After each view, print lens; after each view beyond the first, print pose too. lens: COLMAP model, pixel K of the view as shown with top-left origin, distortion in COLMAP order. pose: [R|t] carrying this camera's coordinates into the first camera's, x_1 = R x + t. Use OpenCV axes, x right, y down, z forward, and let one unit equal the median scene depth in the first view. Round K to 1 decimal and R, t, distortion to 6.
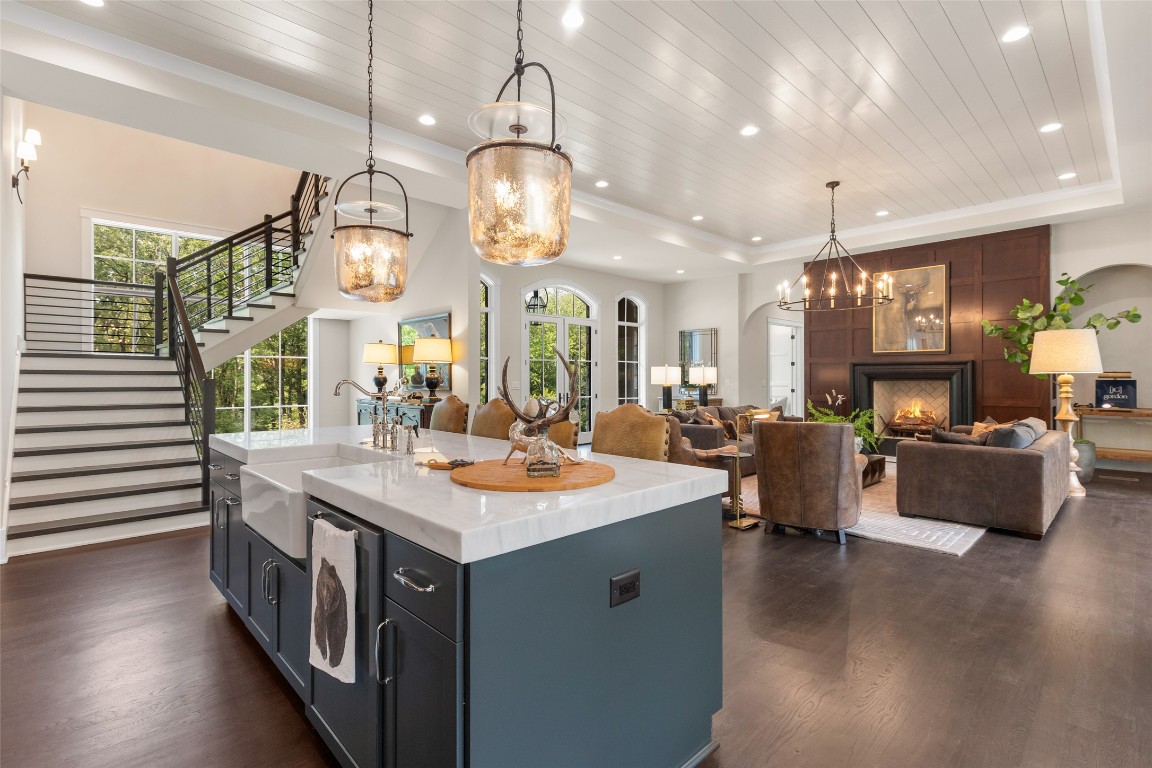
lens RADIAL K [[538.1, 0, 569.6], [0, 538.1, 374.9], [0, 0, 1]] dist [0.000153, -0.000918]
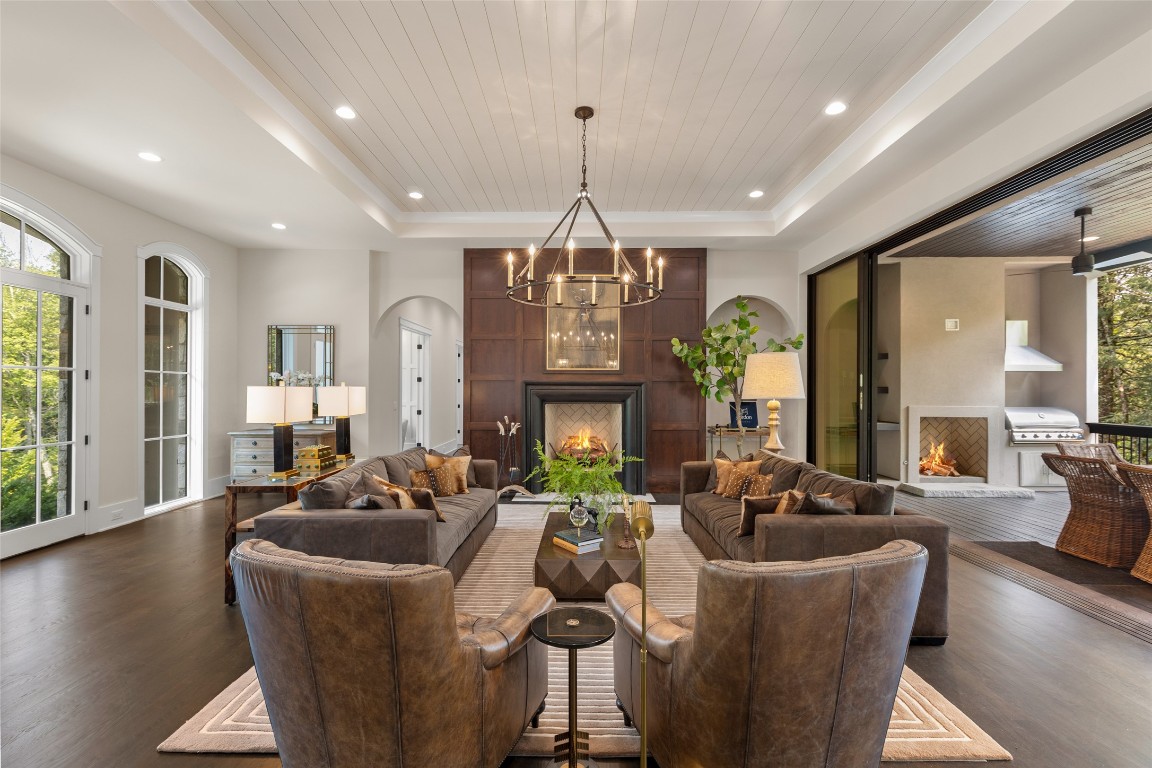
lens RADIAL K [[516.1, 0, 573.6], [0, 516.1, 386.7], [0, 0, 1]] dist [0.002460, 0.000110]
pose [[0.694001, 0.006024, 0.719949, 0.023594], [-0.006129, 0.999978, -0.002459, -0.015014], [-0.719948, -0.002706, 0.694023, 0.472157]]
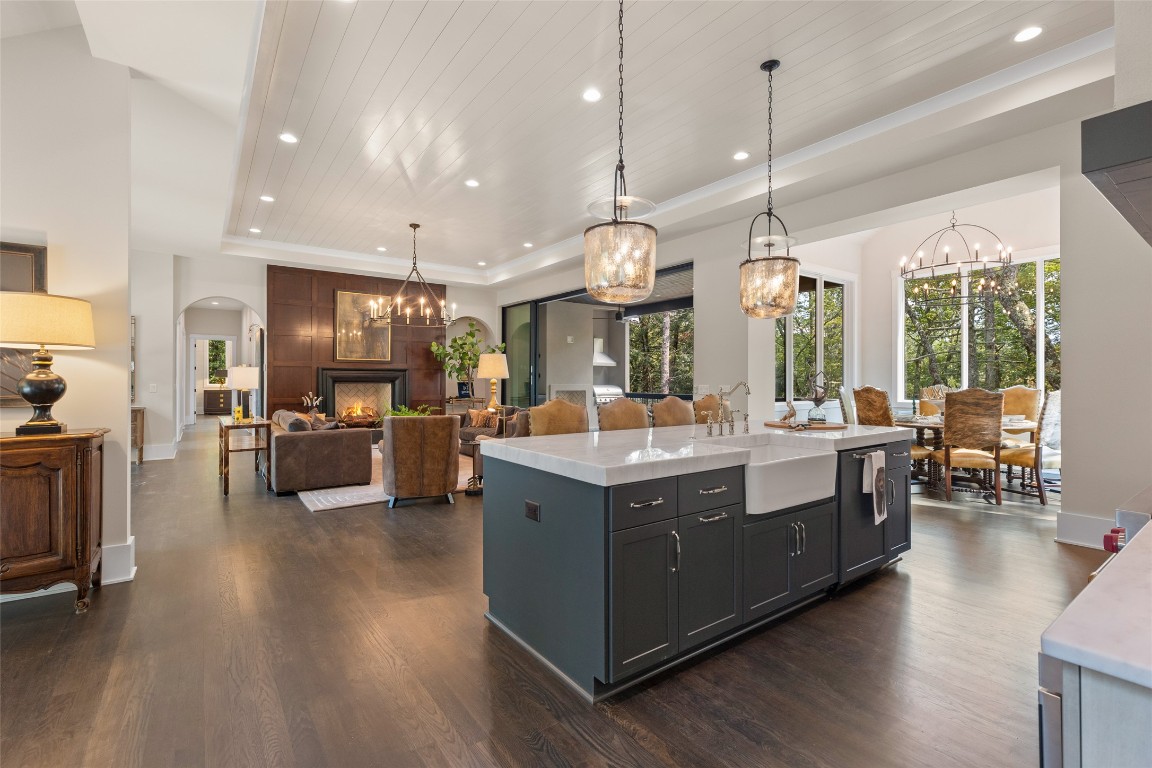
lens RADIAL K [[514.2, 0, 573.0], [0, 514.2, 379.5], [0, 0, 1]] dist [0.006014, -0.000784]
pose [[0.128800, 0.003994, 0.991663, -0.531946], [-0.005582, 0.999979, -0.003303, 0.003485], [-0.991655, -0.005110, 0.128820, 0.398056]]
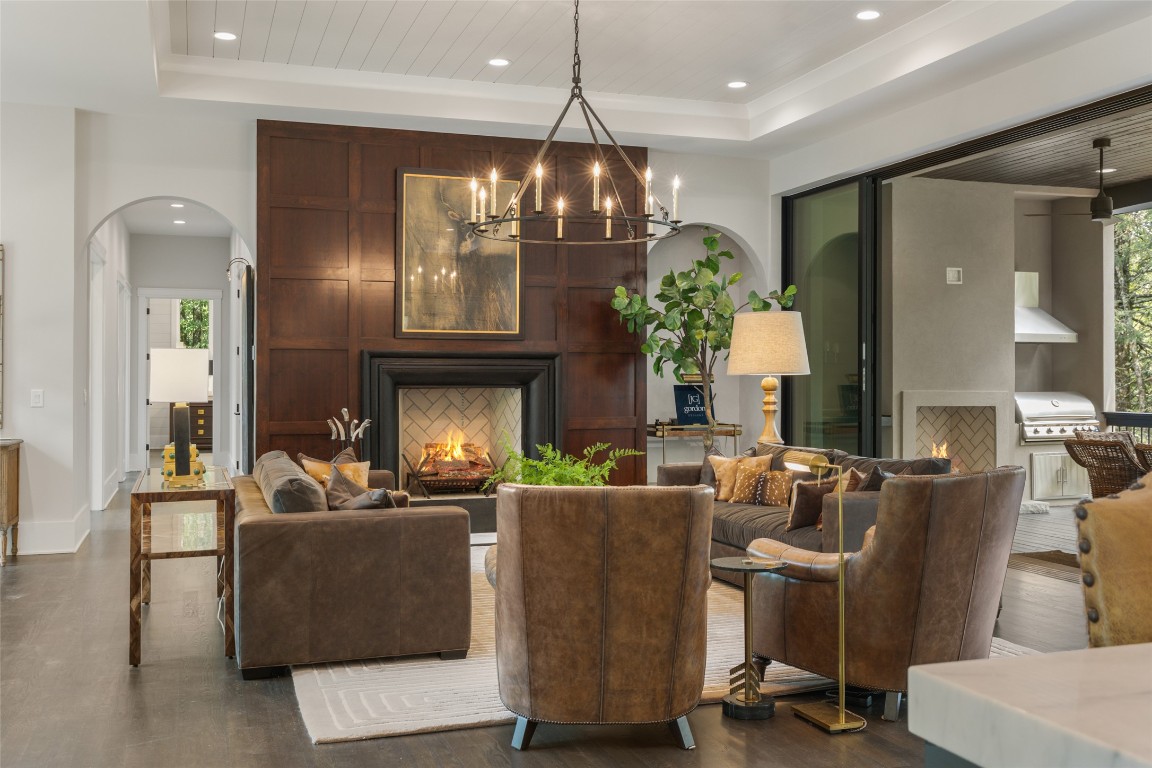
lens RADIAL K [[1108.9, 0, 572.6], [0, 1108.9, 374.6], [0, 0, 1]] dist [0.007373, 0.001323]
pose [[0.412222, 0.006533, 0.911060, -0.345584], [-0.003738, 0.999978, -0.005479, 0.003607], [-0.911076, -0.001147, 0.412237, 0.489175]]
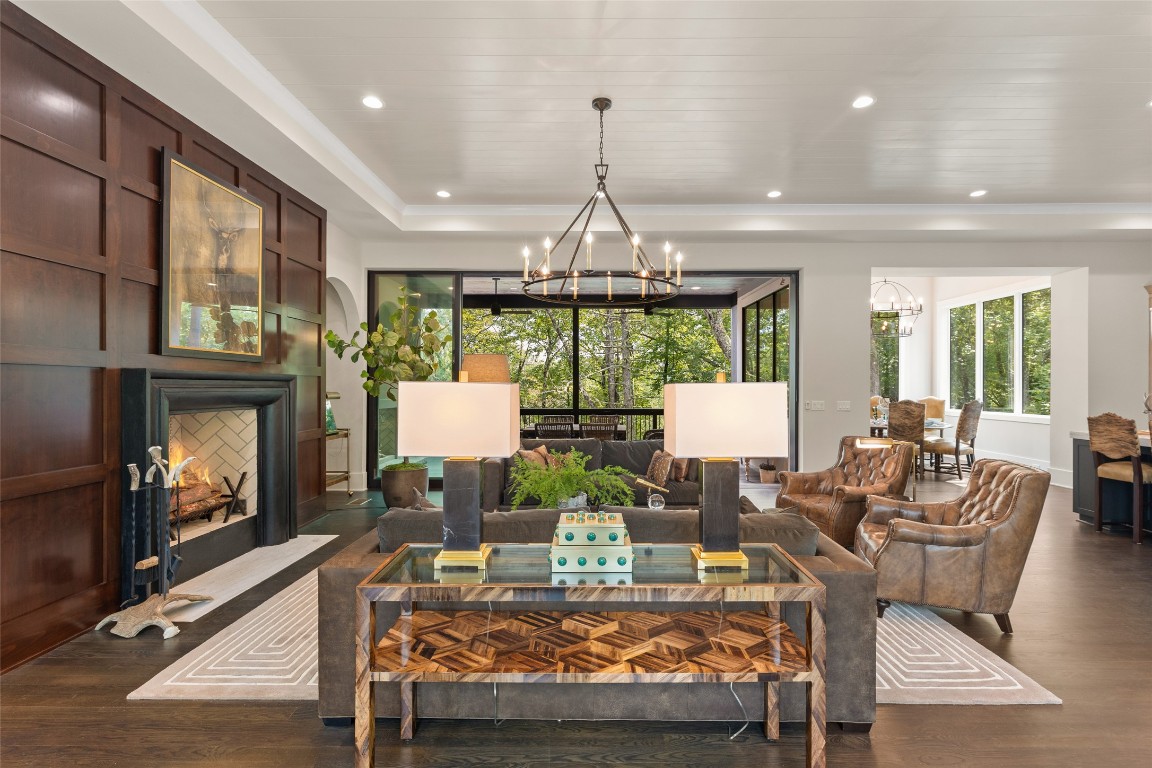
lens RADIAL K [[524.4, 0, 588.3], [0, 524.4, 387.2], [0, 0, 1]] dist [0.000886, -0.000123]
pose [[-0.724944, -0.001007, 0.688807, 0.057482], [-0.003310, 0.999992, -0.002022, -0.012540], [-0.688800, -0.003746, -0.724942, 1.209021]]
